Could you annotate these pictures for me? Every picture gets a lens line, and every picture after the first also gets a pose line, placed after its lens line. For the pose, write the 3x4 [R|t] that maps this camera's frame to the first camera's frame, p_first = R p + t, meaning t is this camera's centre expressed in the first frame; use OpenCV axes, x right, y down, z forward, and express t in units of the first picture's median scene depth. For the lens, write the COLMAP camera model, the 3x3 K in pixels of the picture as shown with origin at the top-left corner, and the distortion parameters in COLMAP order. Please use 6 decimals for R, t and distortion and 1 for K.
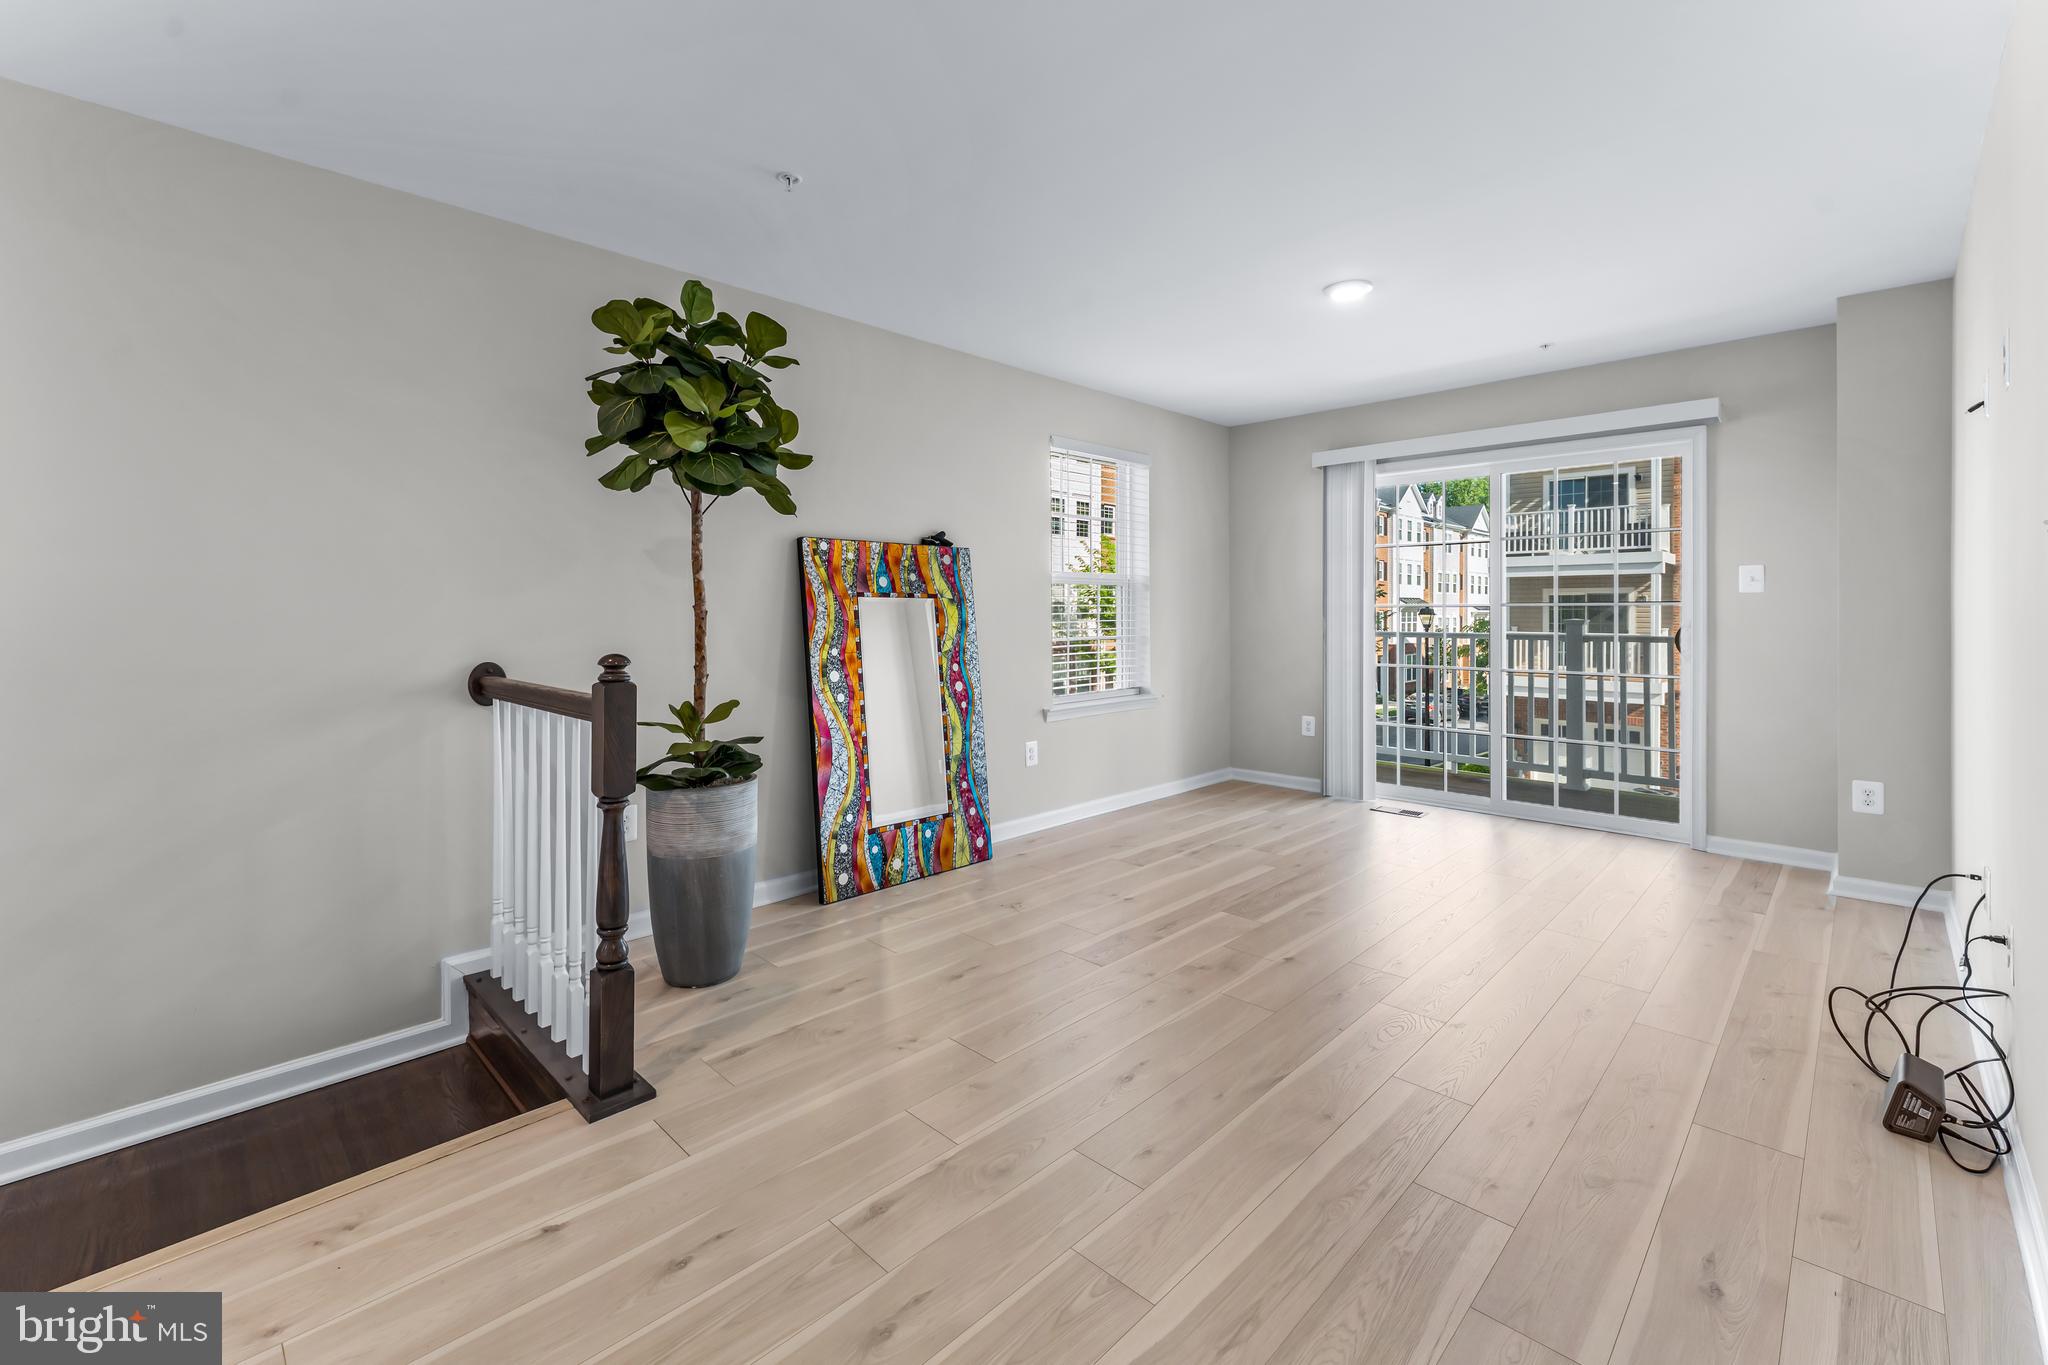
lens RADIAL K [[868.9, 0, 1035.0], [0, 868.9, 621.3], [0, 0, 1]] dist [0.008809, 0.000173]
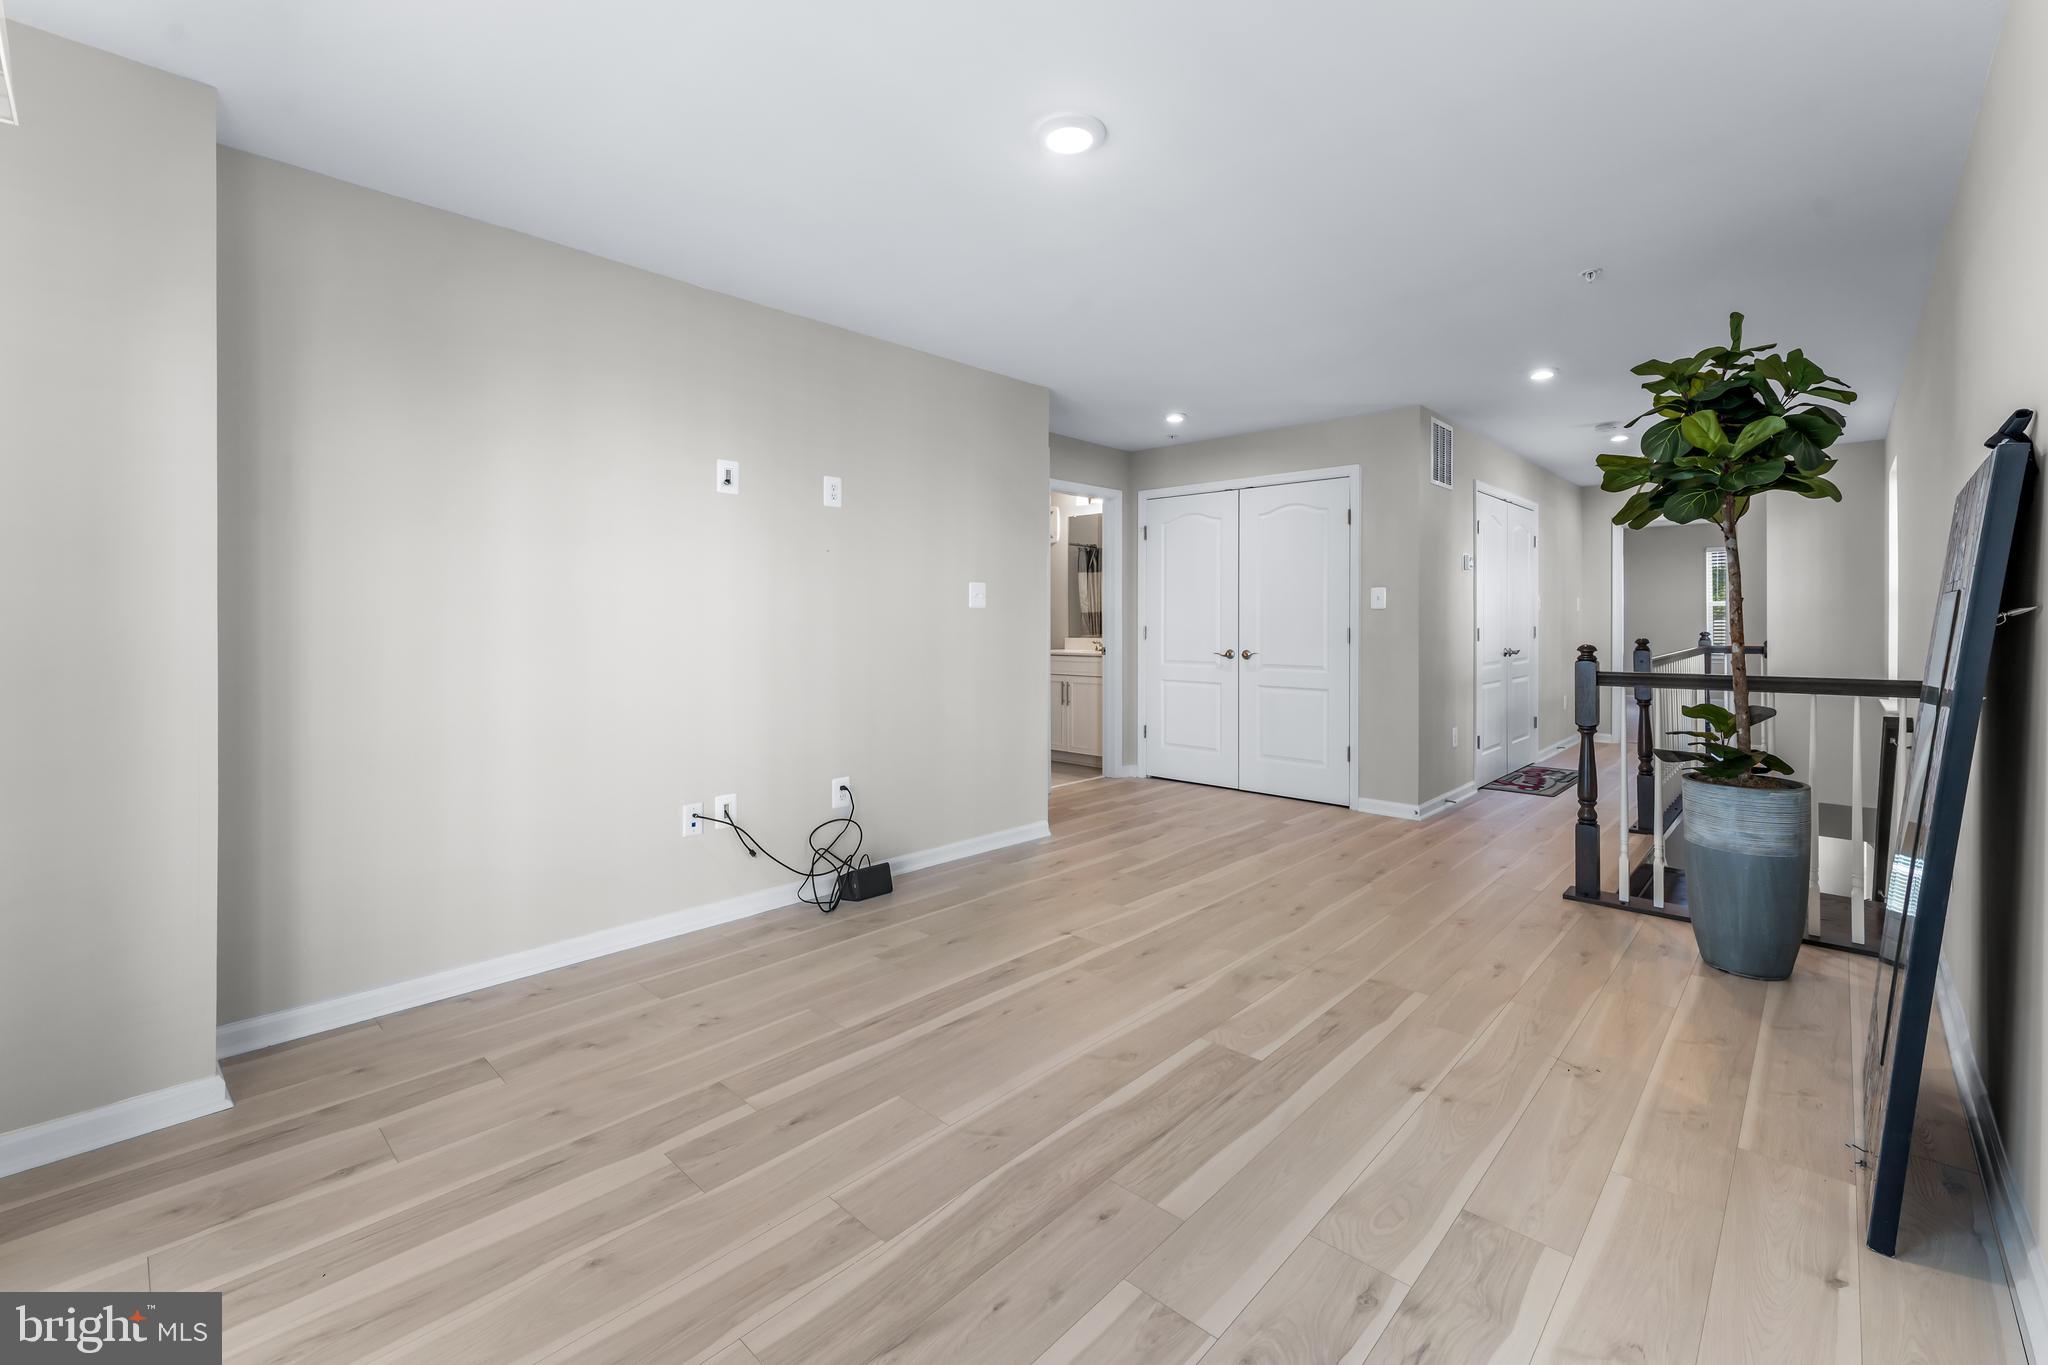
lens RADIAL K [[868.9, 0, 1035.0], [0, 868.9, 621.3], [0, 0, 1]] dist [0.008809, 0.000173]
pose [[-0.999690, -0.000211, -0.024881, 0.407855], [-0.000410, 0.999968, 0.008001, -0.015545], [0.024879, 0.008009, -0.999658, 1.670838]]
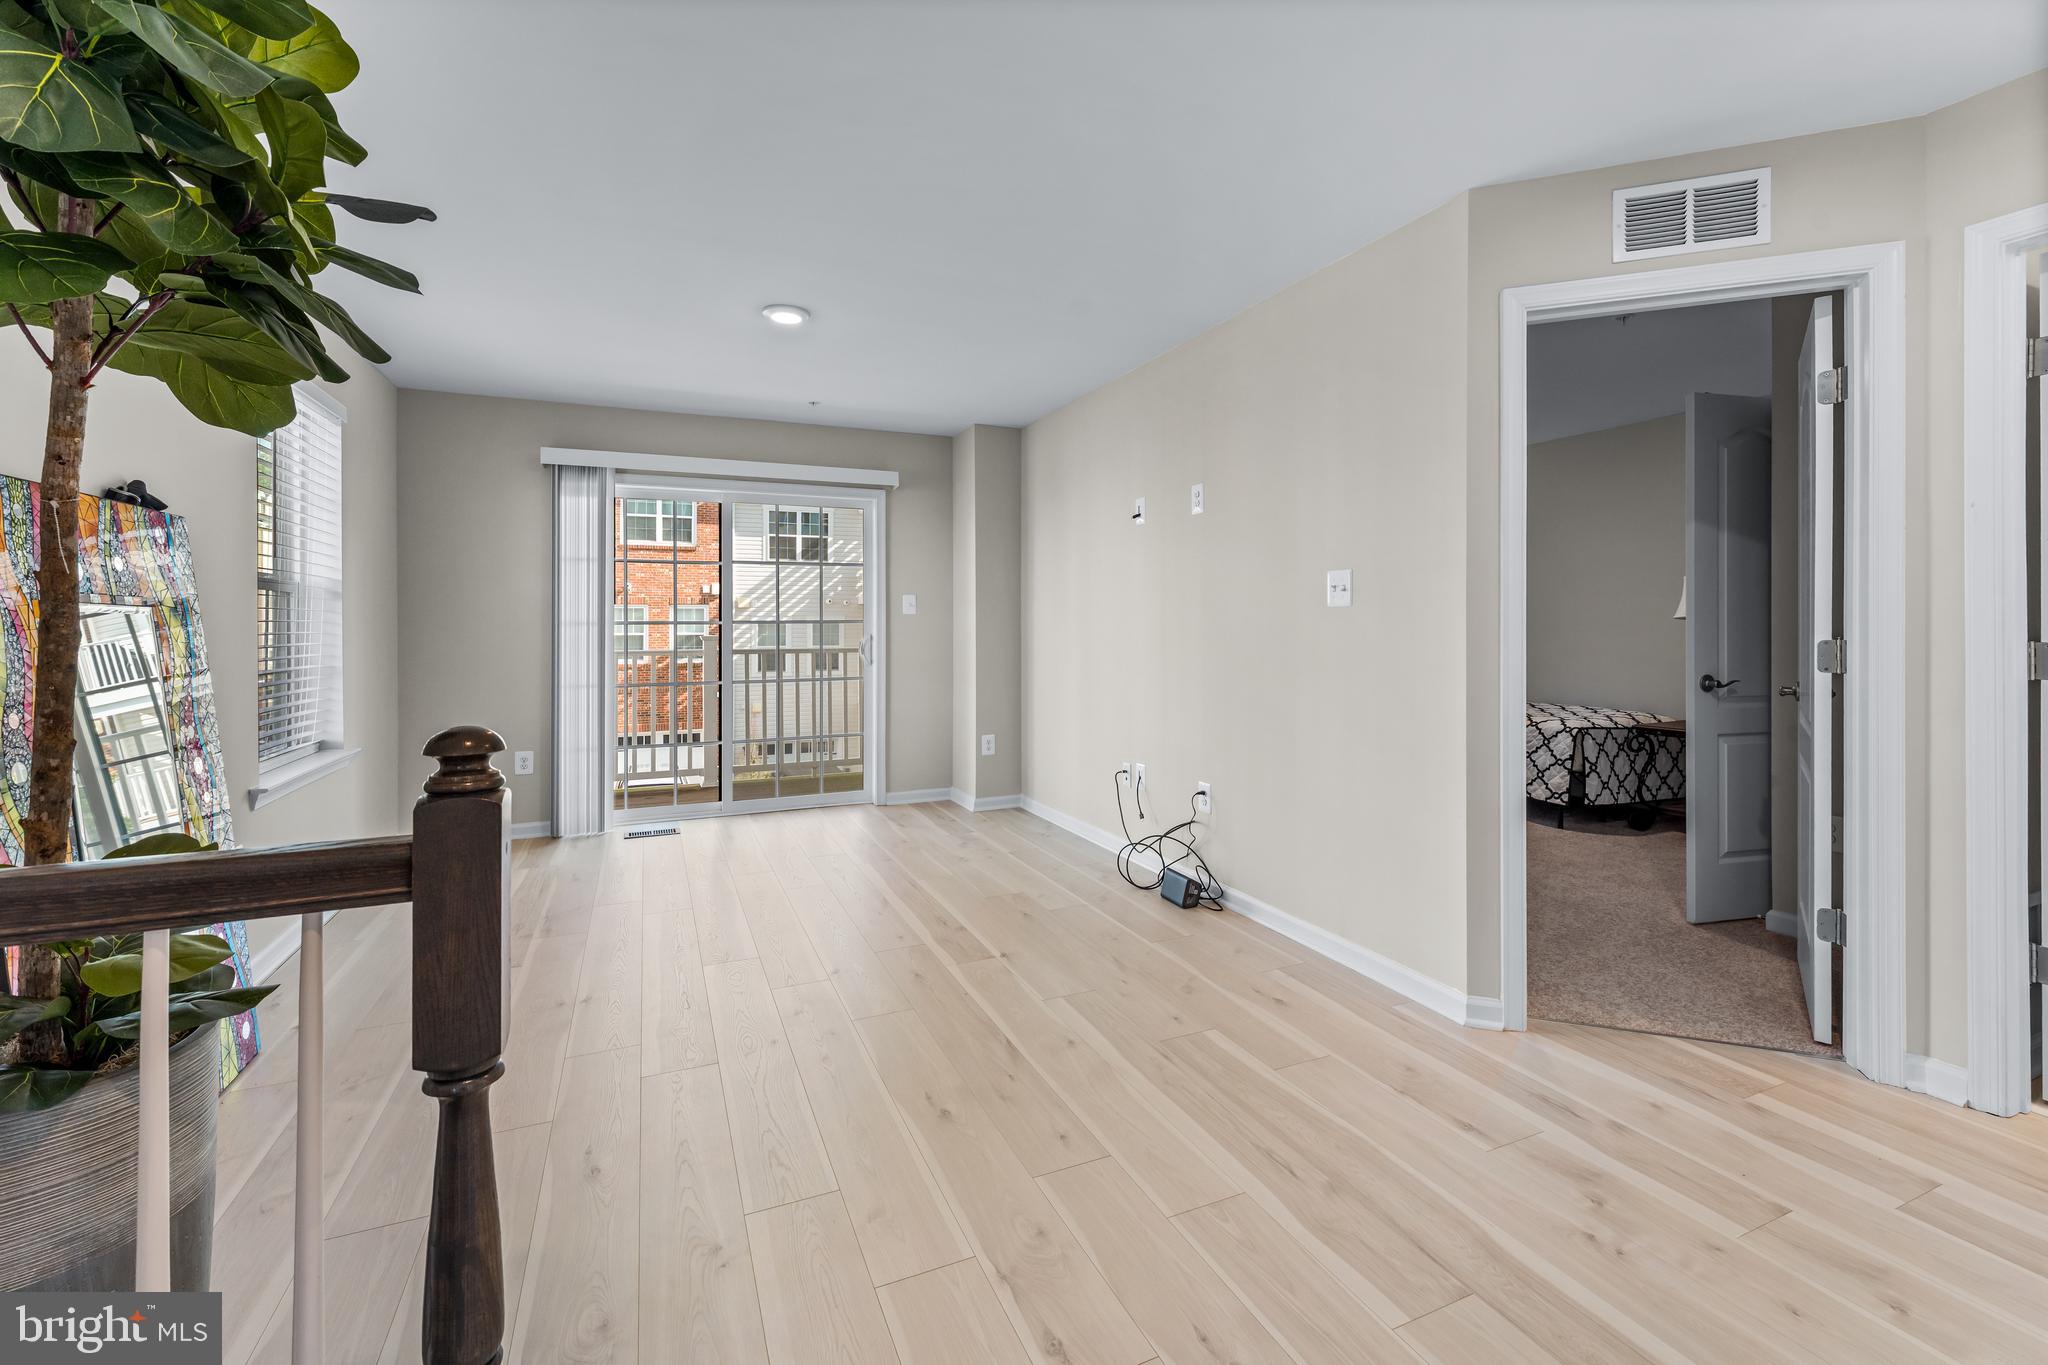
lens RADIAL K [[860.6, 0, 1031.8], [0, 860.6, 643.7], [0, 0, 1]] dist [0.021388, 0.000087]
pose [[0.380336, -0.018818, 0.924657, -0.466717], [0.015581, 0.999781, 0.013938, -0.002955], [-0.924717, 0.009106, 0.380546, 0.347215]]
